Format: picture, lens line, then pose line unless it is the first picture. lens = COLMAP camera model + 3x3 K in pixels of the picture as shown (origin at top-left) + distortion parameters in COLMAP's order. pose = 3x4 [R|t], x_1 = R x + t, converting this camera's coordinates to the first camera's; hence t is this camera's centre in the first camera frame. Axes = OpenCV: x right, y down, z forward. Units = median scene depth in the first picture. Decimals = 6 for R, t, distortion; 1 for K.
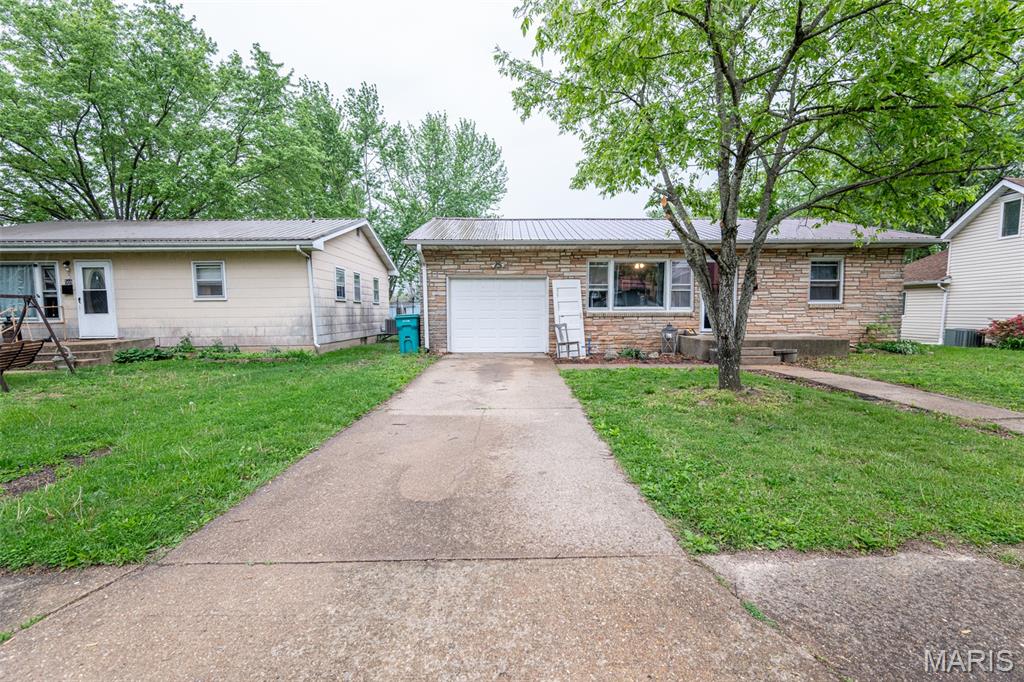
lens RADIAL K [[439.5, 0, 517.0], [0, 439.5, 344.9], [0, 0, 1]] dist [-0.000994, -0.000184]
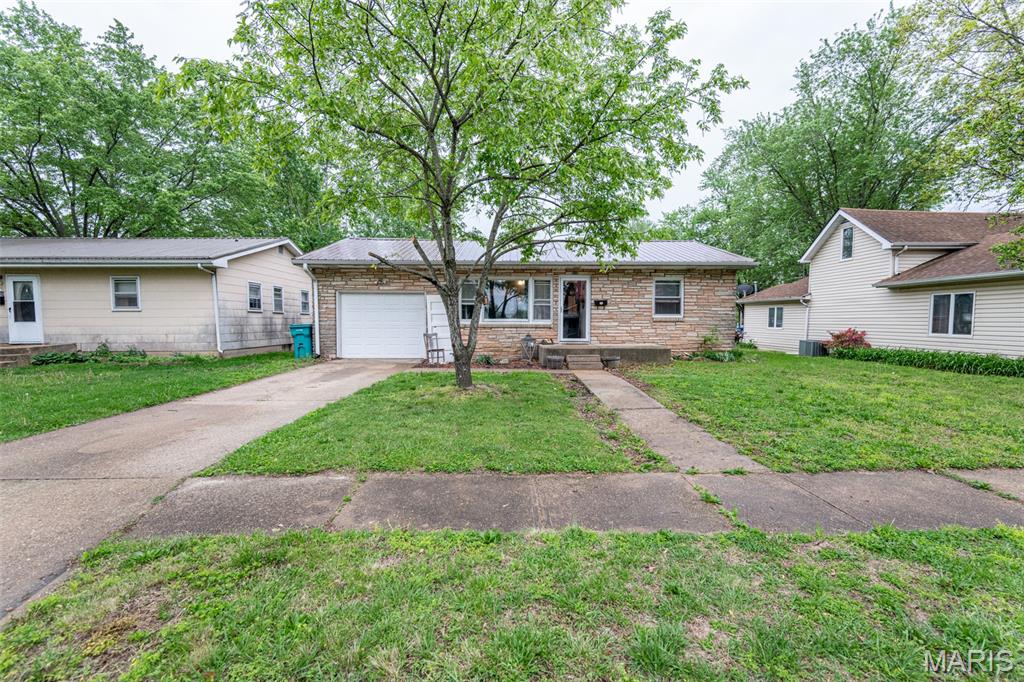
lens RADIAL K [[432.9, 0, 524.8], [0, 432.9, 342.2], [0, 0, 1]] dist [-0.002025, -0.000279]
pose [[0.999957, 0.006530, 0.006581, 0.323390], [-0.006350, 0.999616, -0.026960, 0.003427], [-0.006755, 0.026917, 0.999615, -0.121731]]
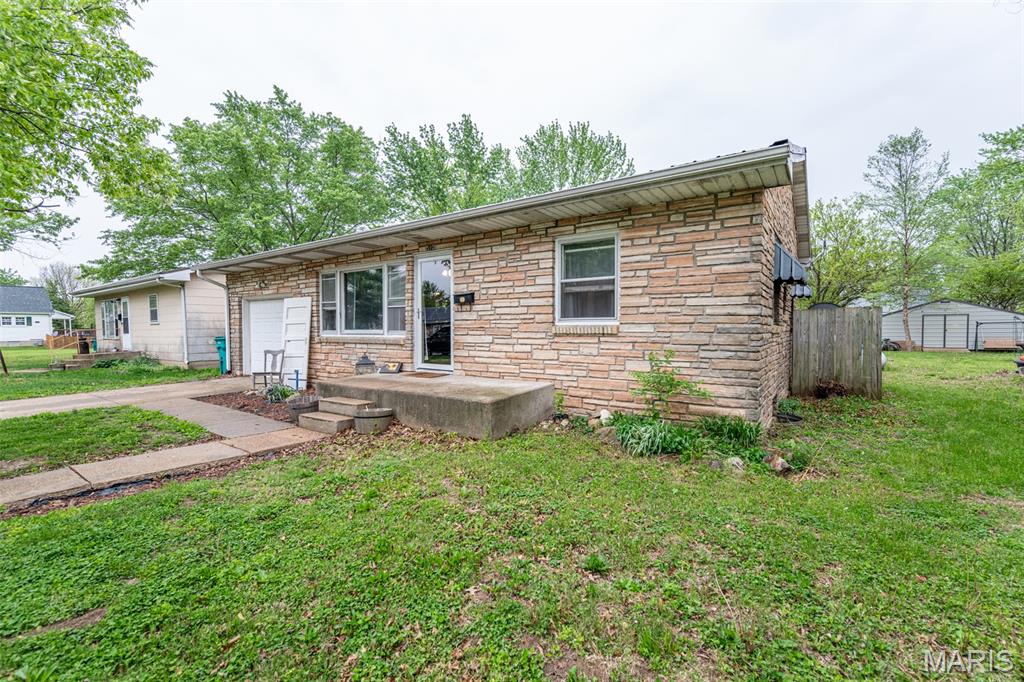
lens RADIAL K [[439.5, 0, 517.0], [0, 439.5, 344.9], [0, 0, 1]] dist [-0.000994, -0.000184]
pose [[0.819077, 0.023031, -0.573222, 0.929239], [-0.042478, 0.998886, -0.020563, -0.058062], [0.572109, 0.041192, 0.819142, 0.548173]]
